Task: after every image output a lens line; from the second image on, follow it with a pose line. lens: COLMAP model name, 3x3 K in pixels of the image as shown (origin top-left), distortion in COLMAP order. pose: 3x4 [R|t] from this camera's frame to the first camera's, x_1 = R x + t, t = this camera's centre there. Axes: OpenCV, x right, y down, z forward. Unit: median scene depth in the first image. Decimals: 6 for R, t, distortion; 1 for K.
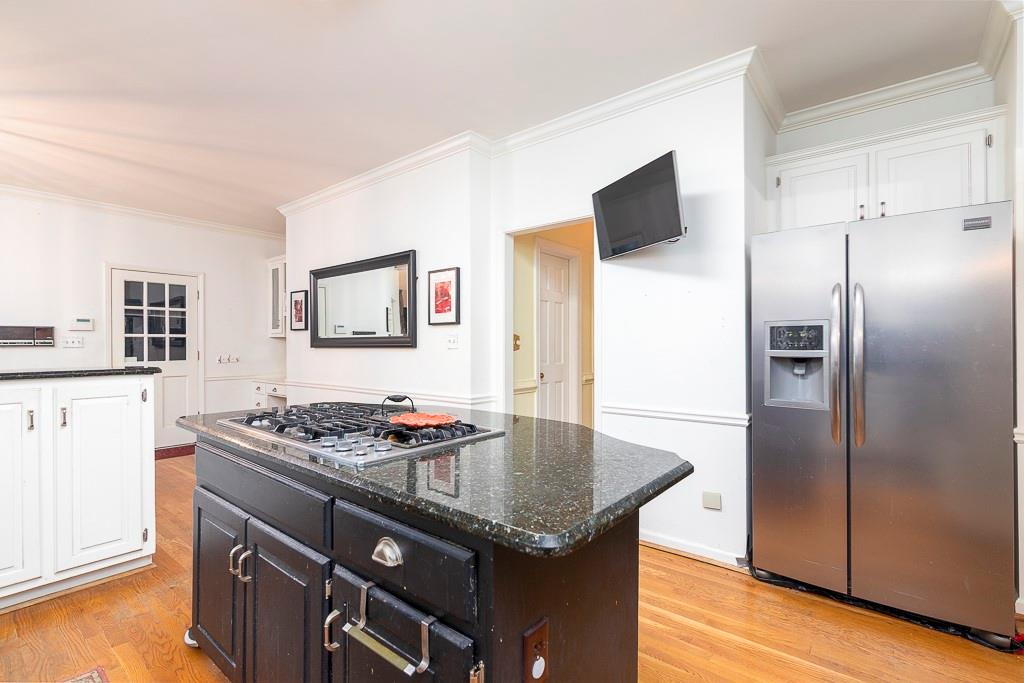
lens RADIAL K [[464.6, 0, 512.2], [0, 464.6, 349.1], [0, 0, 1]] dist [0.000187, 0.000162]
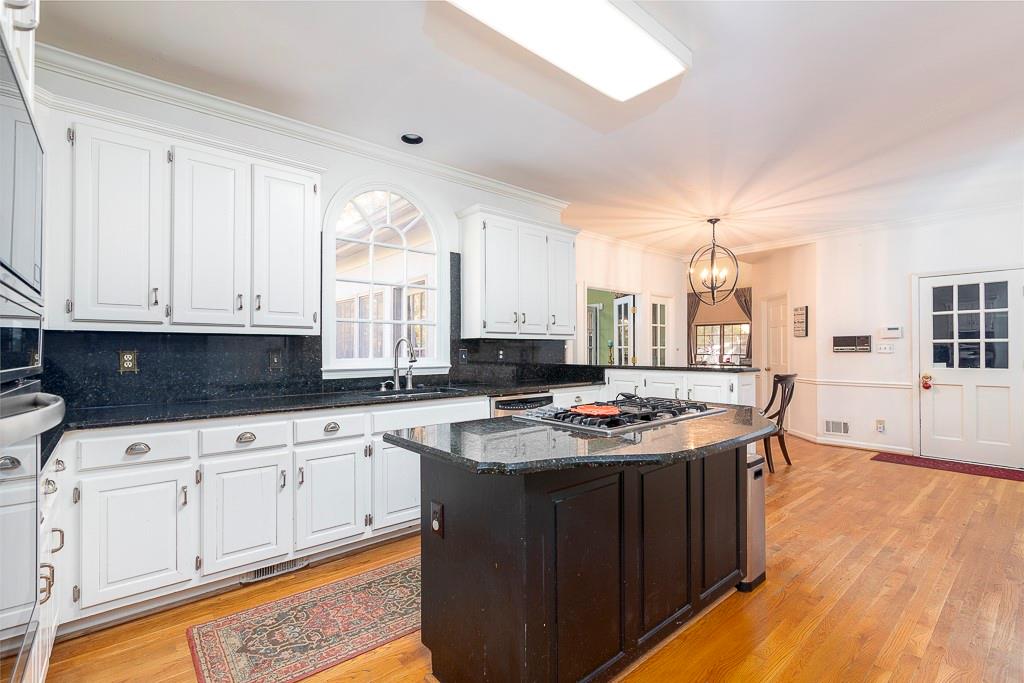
lens RADIAL K [[464.6, 0, 512.2], [0, 464.6, 349.1], [0, 0, 1]] dist [0.000187, 0.000162]
pose [[-0.181092, -0.000174, -0.983466, 0.328169], [-0.006660, 0.999977, 0.001049, -0.007192], [0.983444, 0.006740, -0.181089, 0.277713]]
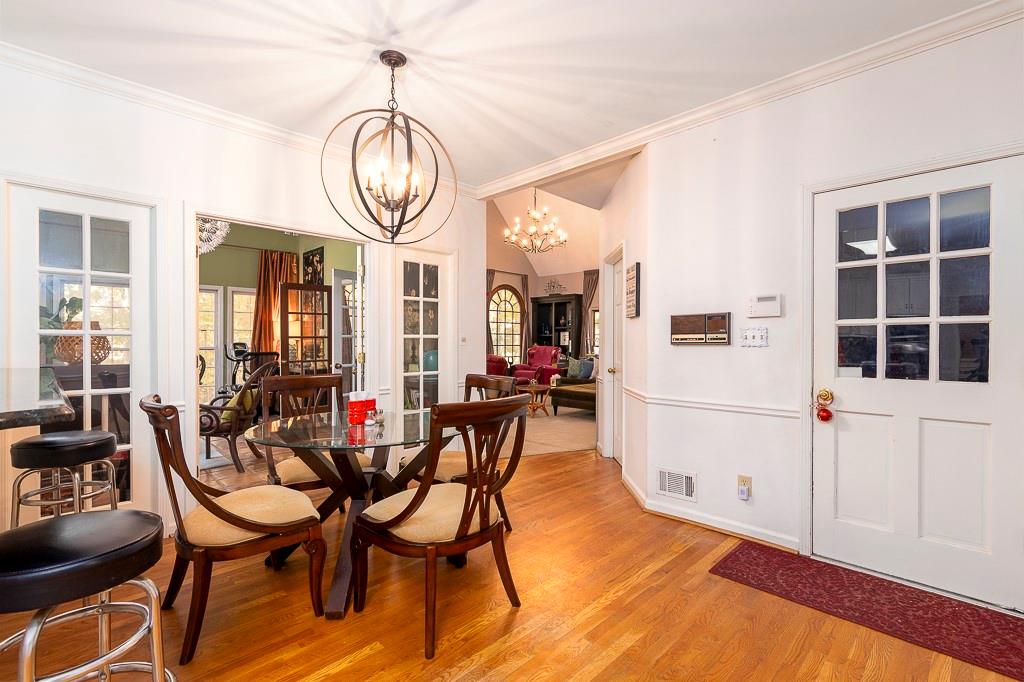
lens RADIAL K [[462.3, 0, 507.9], [0, 462.3, 345.1], [0, 0, 1]] dist [-0.006146, -0.000623]
pose [[-0.106780, 0.008603, -0.994245, -0.305955], [-0.009858, 0.999904, 0.009710, -0.006829], [0.994234, 0.010838, -0.106685, 0.697574]]
